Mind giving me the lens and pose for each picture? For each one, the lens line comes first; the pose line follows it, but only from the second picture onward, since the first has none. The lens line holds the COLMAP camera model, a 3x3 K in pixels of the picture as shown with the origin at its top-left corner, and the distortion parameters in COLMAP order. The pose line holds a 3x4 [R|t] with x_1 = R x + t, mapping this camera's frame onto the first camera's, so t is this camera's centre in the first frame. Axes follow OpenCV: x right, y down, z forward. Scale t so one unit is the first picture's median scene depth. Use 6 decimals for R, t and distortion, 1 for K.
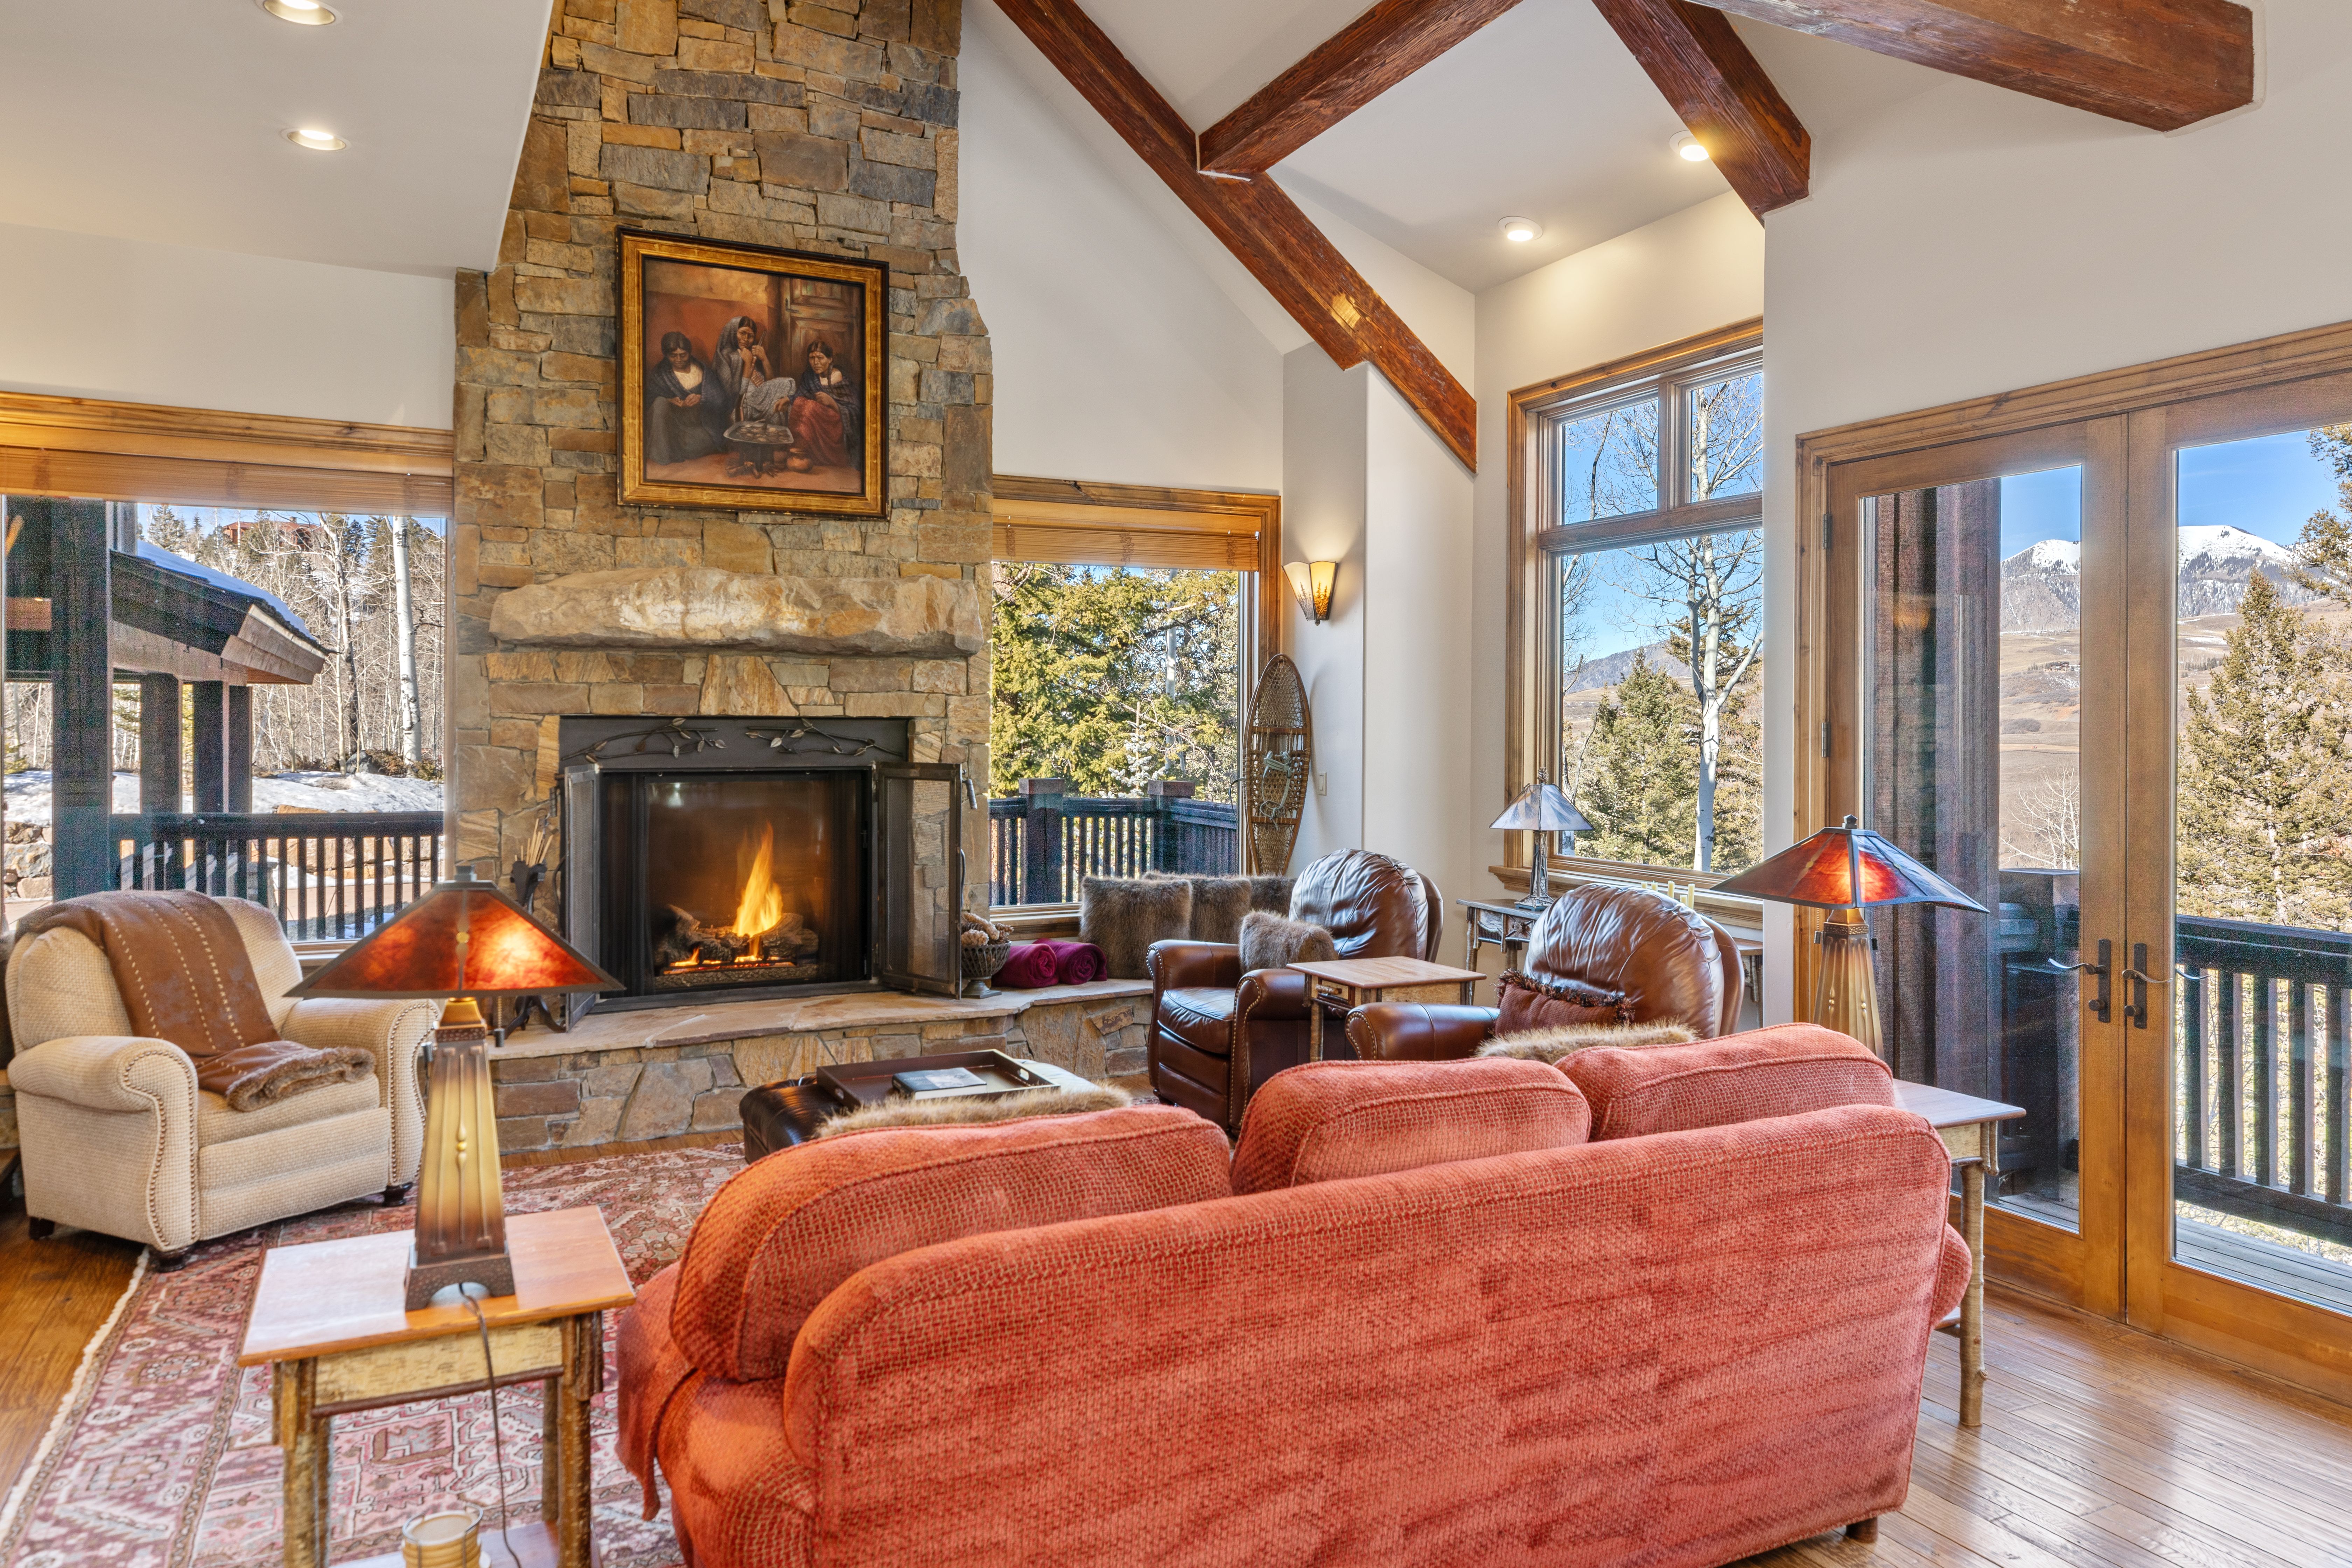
lens RADIAL K [[1584.8, 0, 1180.6], [0, 1584.8, 733.1], [0, 0, 1]] dist [0.017274, -0.001555]
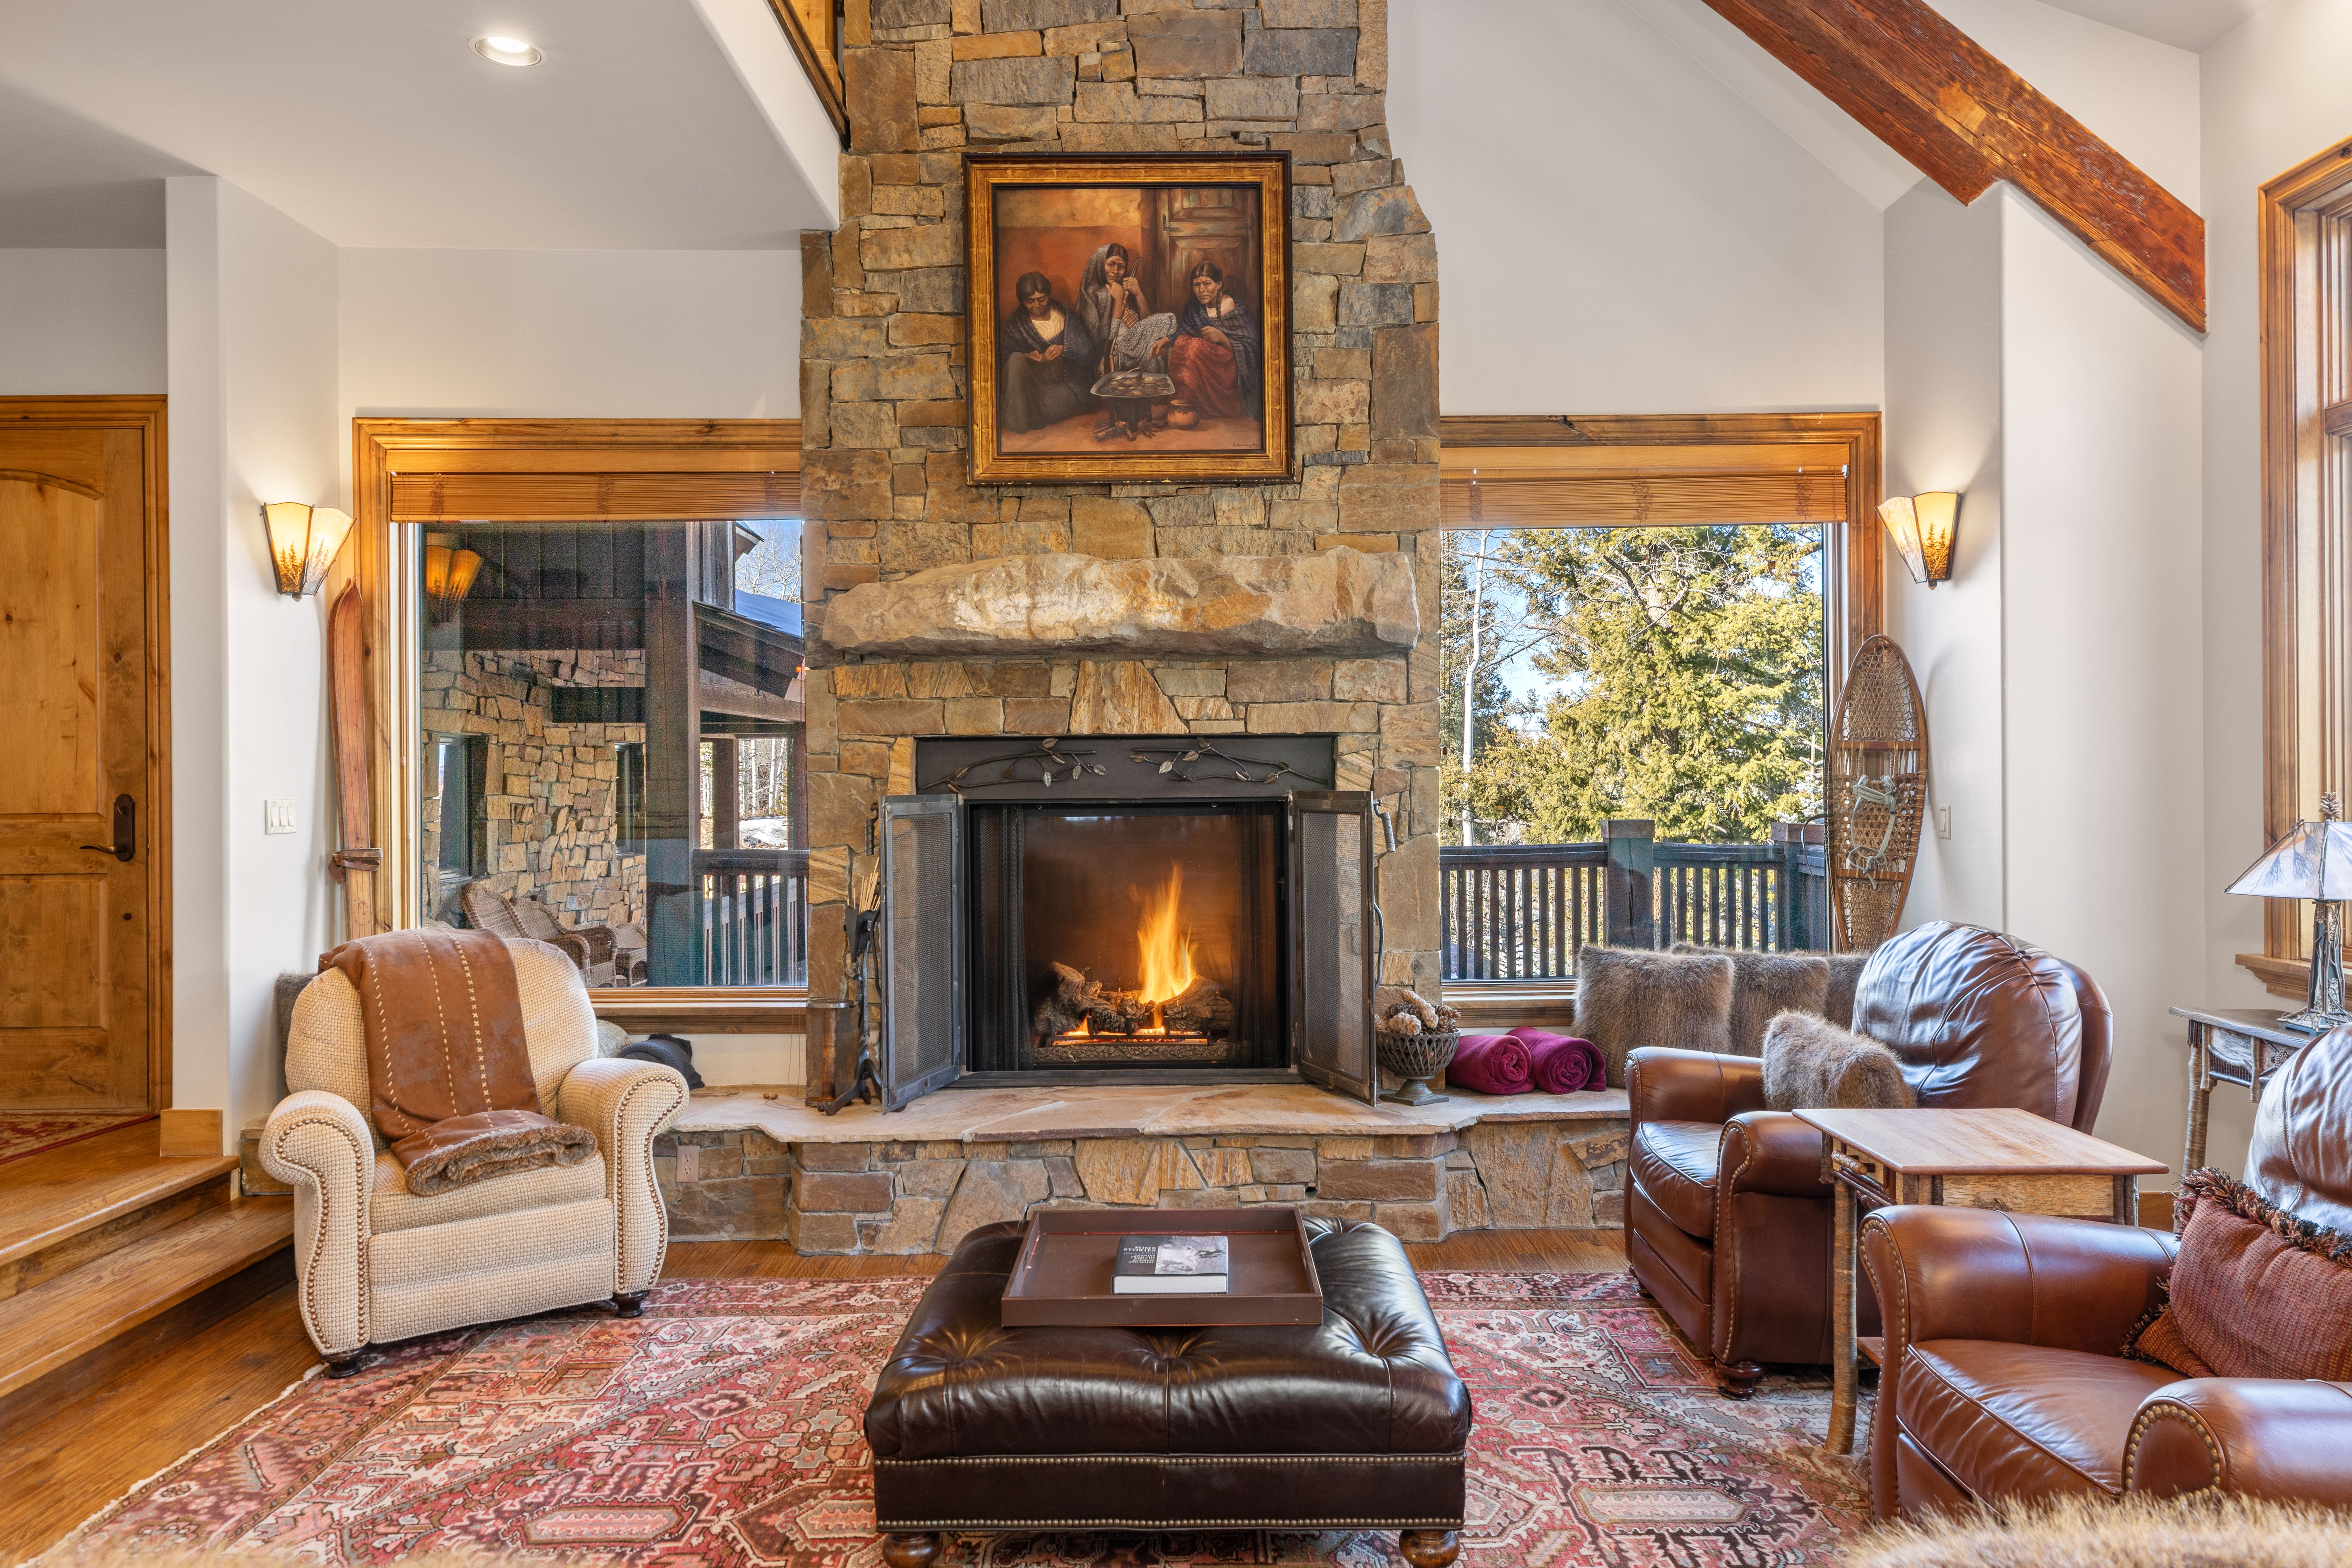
lens RADIAL K [[1554.7, 0, 1177.3], [0, 1554.7, 765.1], [0, 0, 1]] dist [0.013601, -0.000919]
pose [[0.900818, -0.013817, -0.433978, 0.095475], [0.008986, 0.999873, -0.013181, 0.015427], [0.434104, 0.007974, 0.900827, 0.291263]]
